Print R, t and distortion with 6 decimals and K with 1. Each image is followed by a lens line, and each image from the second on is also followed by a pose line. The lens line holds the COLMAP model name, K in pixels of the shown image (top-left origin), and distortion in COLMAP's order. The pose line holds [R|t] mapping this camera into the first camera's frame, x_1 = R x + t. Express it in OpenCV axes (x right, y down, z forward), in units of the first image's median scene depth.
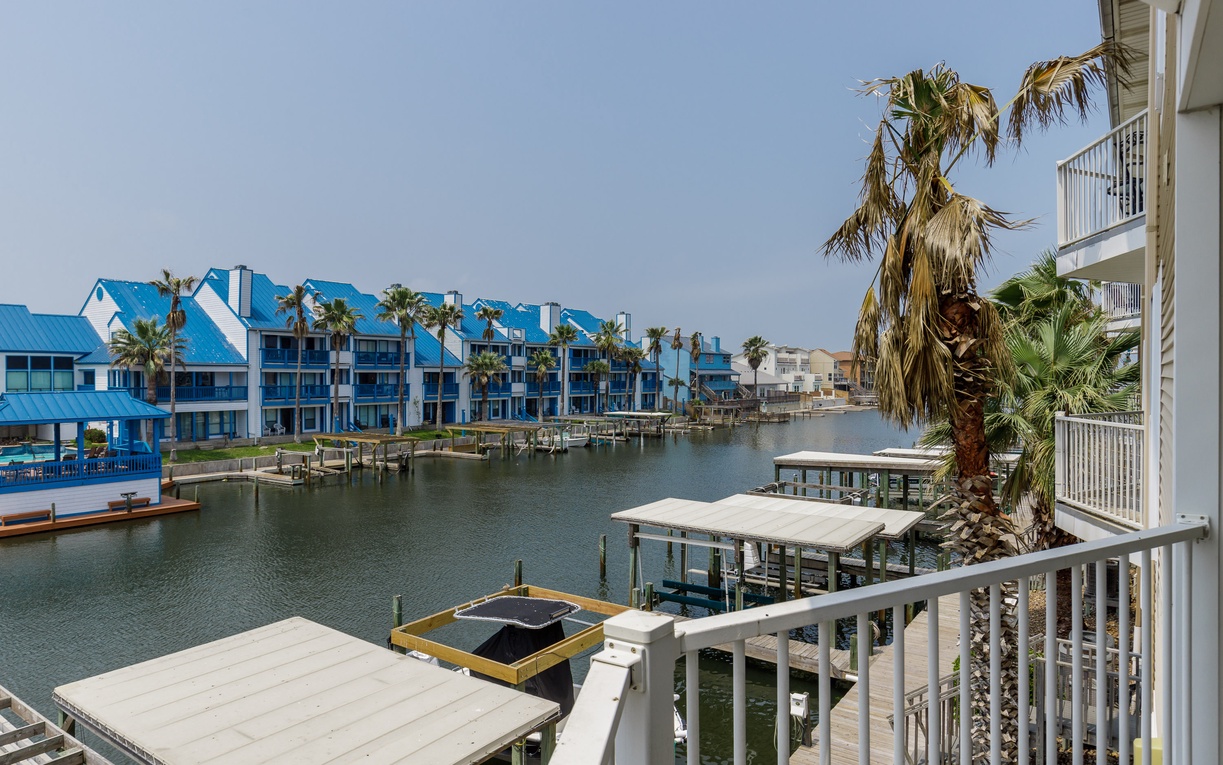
lens RADIAL K [[738.8, 0, 612.1], [0, 738.8, 378.2], [0, 0, 1]] dist [0.000485, 0.000016]
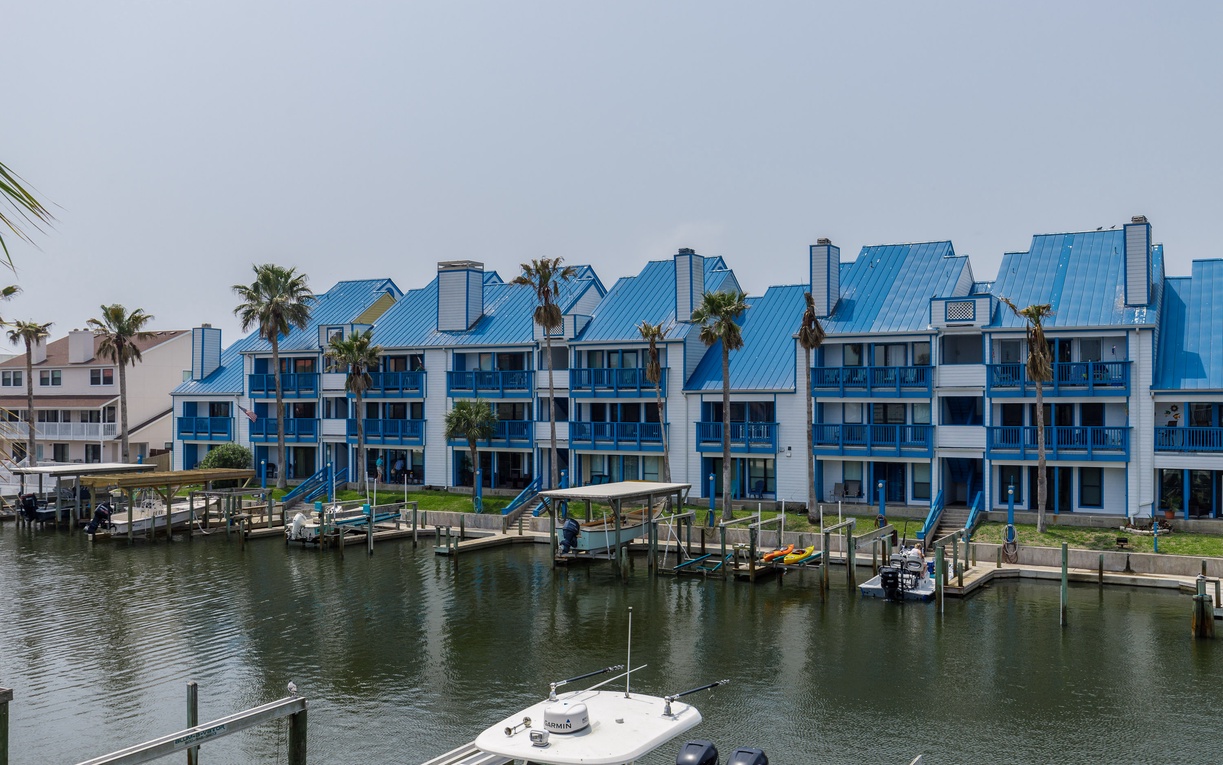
lens RADIAL K [[1103.5, 0, 612.8], [0, 1103.5, 392.9], [0, 0, 1]] dist [0.011884, 0.012945]
pose [[0.116696, -0.012178, -0.993093, 0.531671], [-0.007632, 0.999884, -0.013158, -0.003669], [0.993138, 0.009114, 0.116590, 0.840839]]
